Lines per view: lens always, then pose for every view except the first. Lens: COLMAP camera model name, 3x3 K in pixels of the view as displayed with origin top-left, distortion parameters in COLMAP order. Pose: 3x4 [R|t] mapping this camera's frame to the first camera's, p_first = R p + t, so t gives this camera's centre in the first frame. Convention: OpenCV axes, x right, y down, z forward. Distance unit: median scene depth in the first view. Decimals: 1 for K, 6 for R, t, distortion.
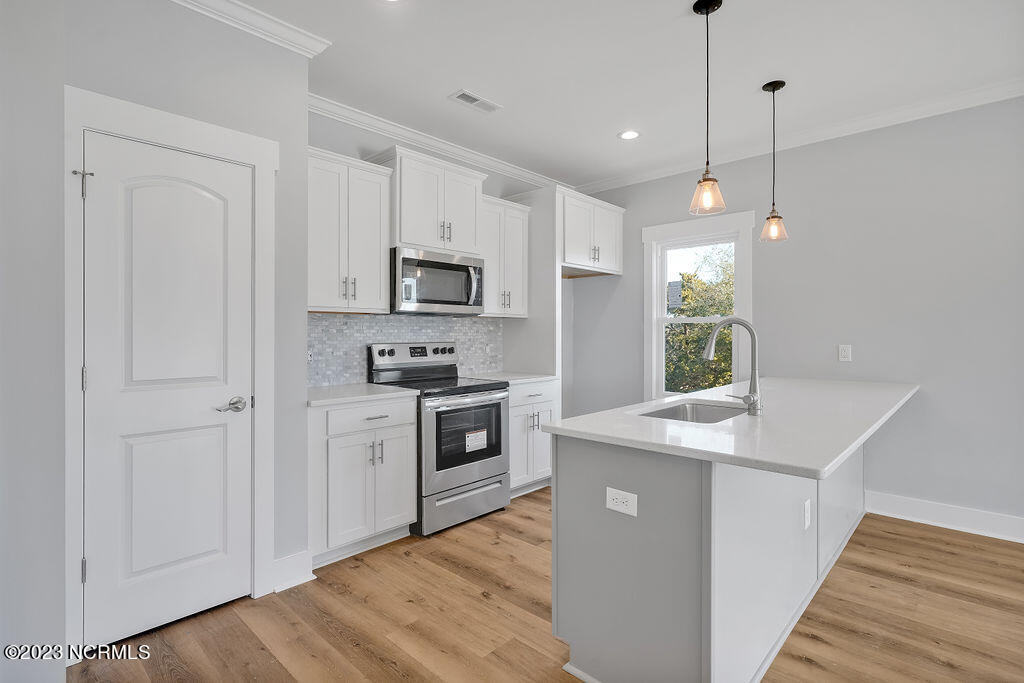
lens RADIAL K [[499.0, 0, 508.5], [0, 499.0, 336.1], [0, 0, 1]] dist [-0.002281, 0.000117]
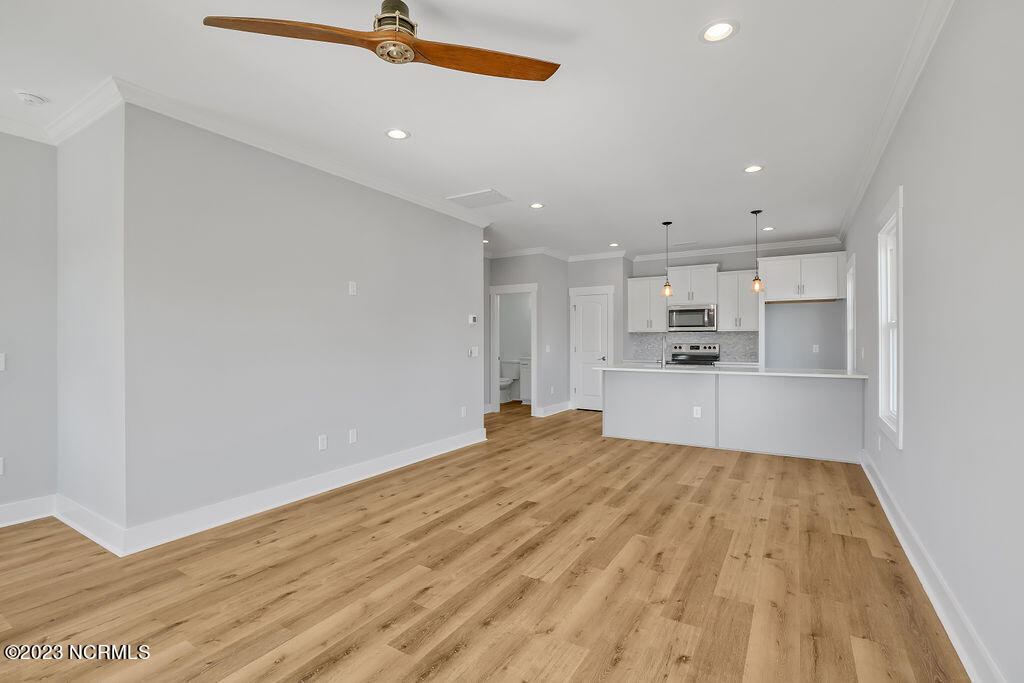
lens RADIAL K [[461.7, 0, 514.9], [0, 461.7, 339.8], [0, 0, 1]] dist [-0.009867, 0.001235]
pose [[0.213278, -0.000252, -0.976992, 1.754232], [-0.003401, 0.999994, -0.001000, 0.000463], [0.976986, 0.003536, 0.213275, -0.249169]]
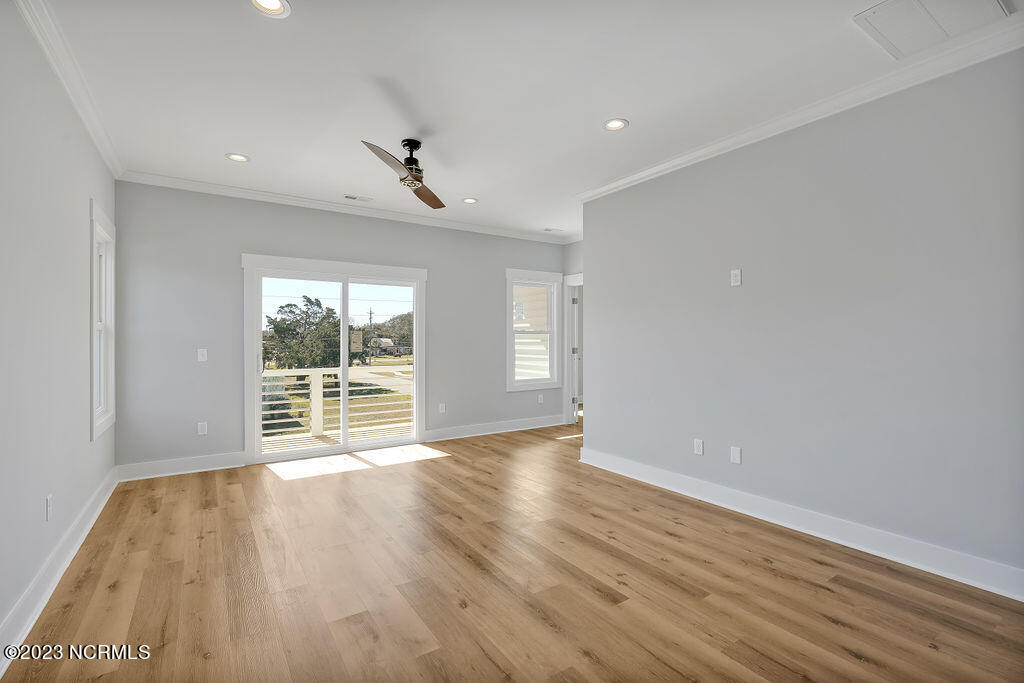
lens RADIAL K [[461.7, 0, 514.9], [0, 461.7, 339.8], [0, 0, 1]] dist [-0.009867, 0.001235]
pose [[-0.977394, 0.001140, 0.211425, 0.796681], [0.001941, 0.999992, 0.003580, -0.005133], [-0.211419, 0.003909, -0.977388, 0.635927]]
